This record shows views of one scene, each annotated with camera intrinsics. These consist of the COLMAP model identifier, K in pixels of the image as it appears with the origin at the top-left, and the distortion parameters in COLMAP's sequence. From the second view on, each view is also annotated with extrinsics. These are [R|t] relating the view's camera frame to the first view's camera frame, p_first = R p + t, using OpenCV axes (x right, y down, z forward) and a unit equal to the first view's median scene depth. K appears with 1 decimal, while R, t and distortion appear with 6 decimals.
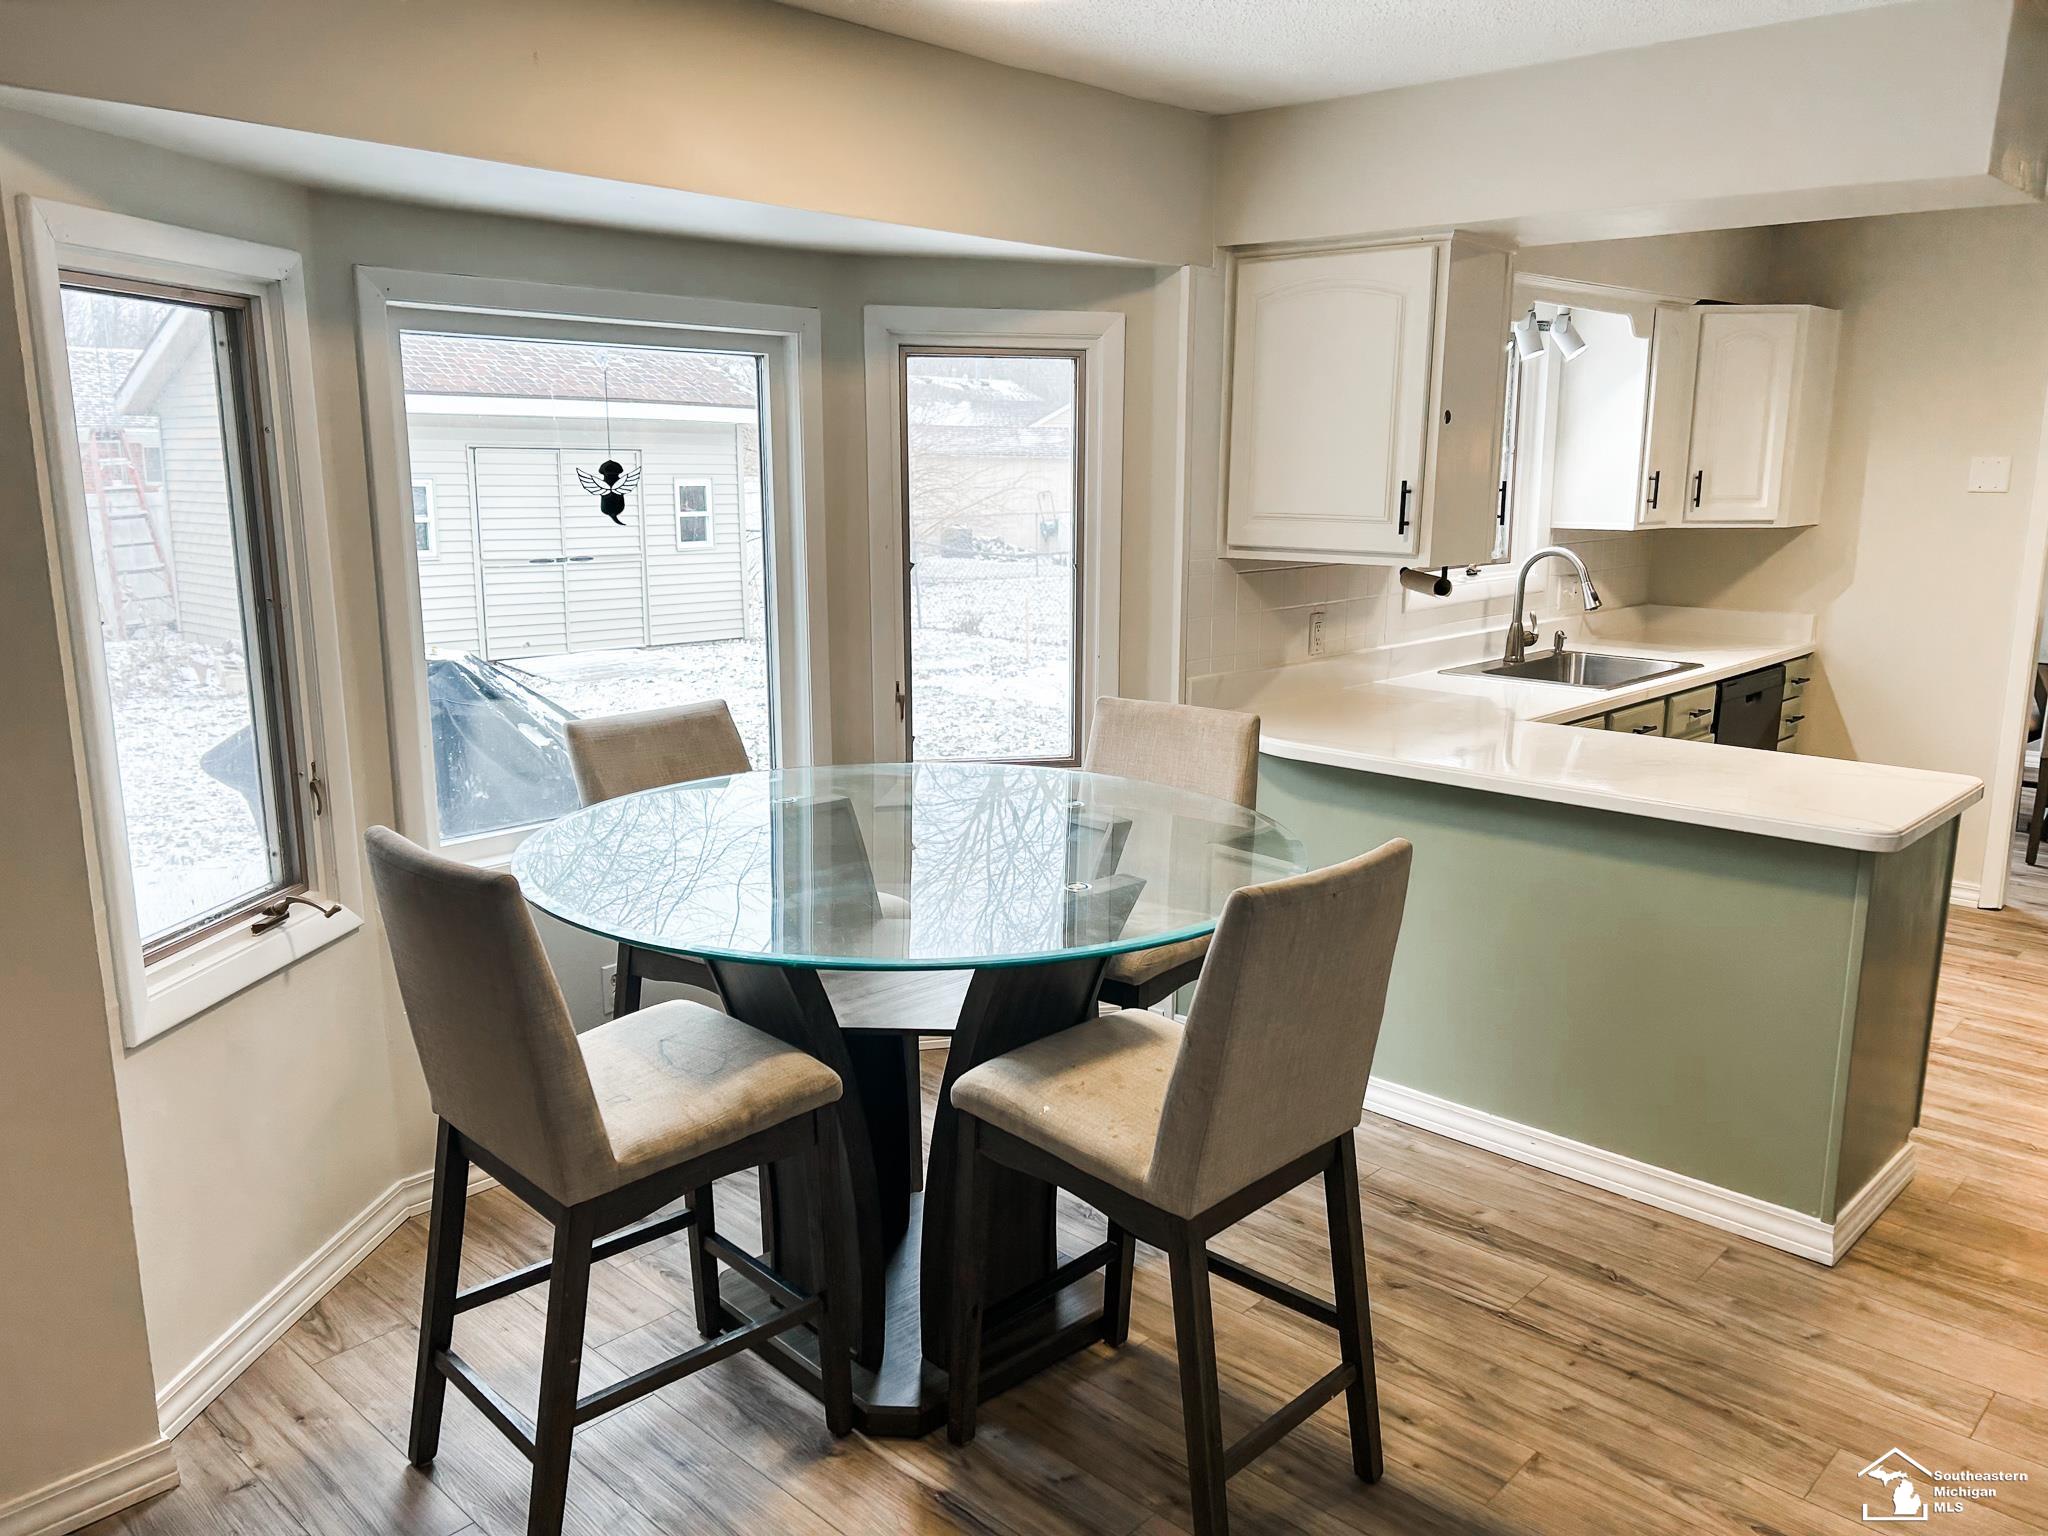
lens RADIAL K [[1520.4, 0, 1030.2], [0, 1520.4, 769.3], [0, 0, 1]] dist [0.067746, -0.066452]
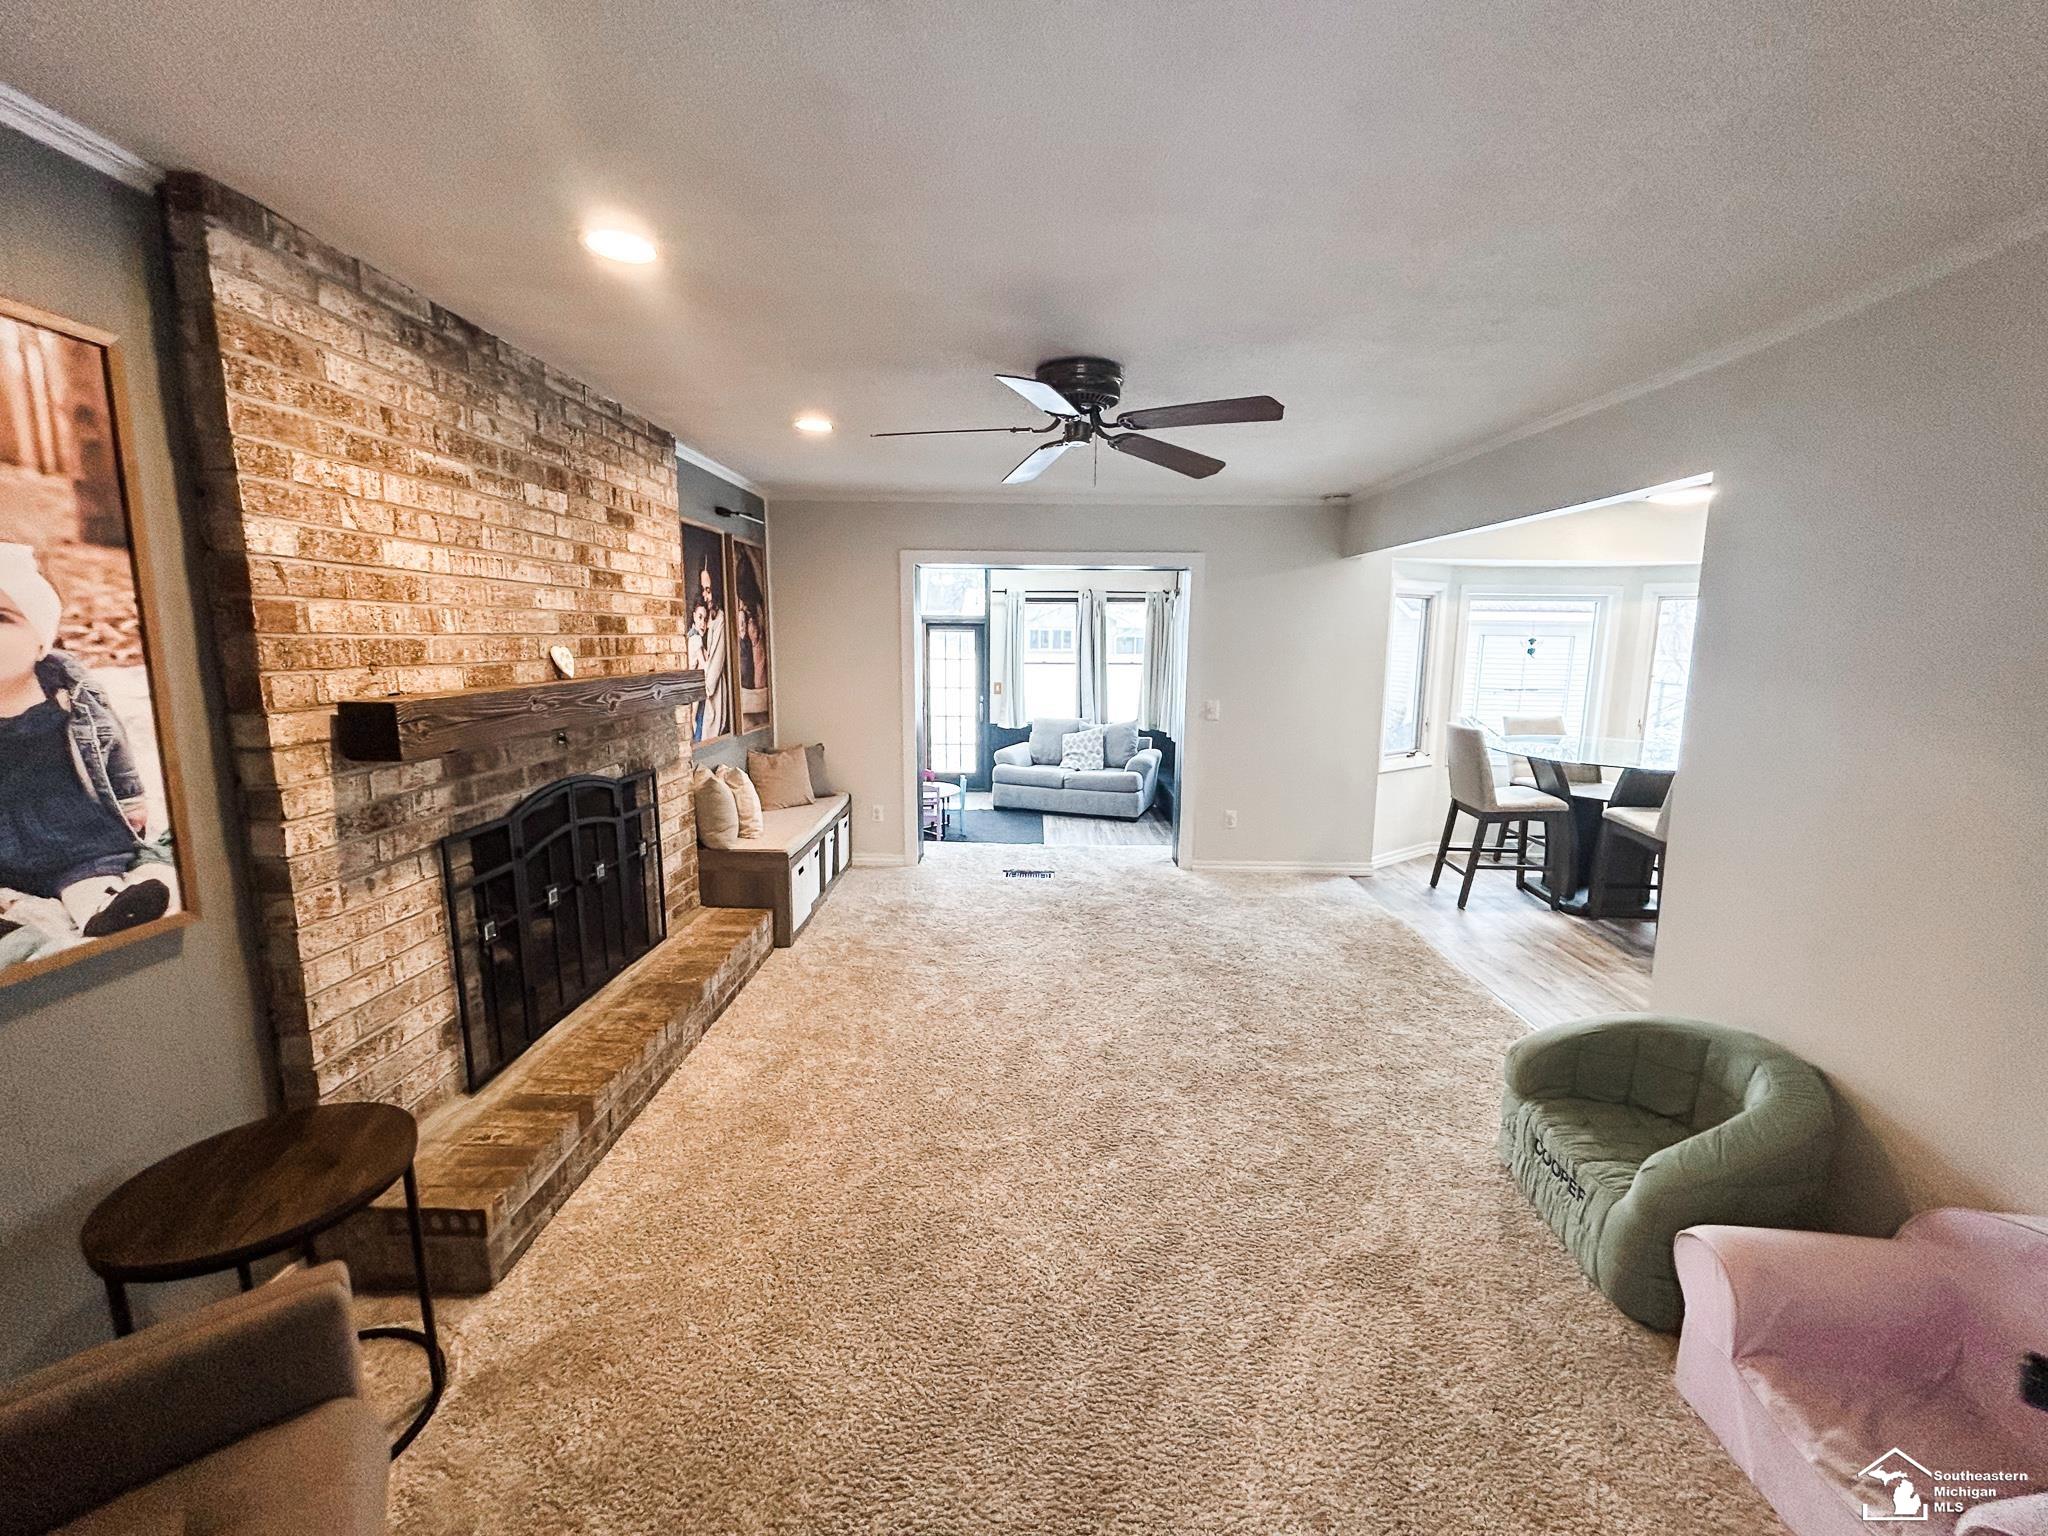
lens RADIAL K [[828.2, 0, 1033.0], [0, 828.2, 783.1], [0, 0, 1]] dist [-0.003419, -0.000111]
pose [[0.676643, 0.127283, -0.725226, 0.423003], [-0.152061, 0.987869, 0.031505, 0.275515], [0.720438, 0.088962, 0.687789, -1.238238]]
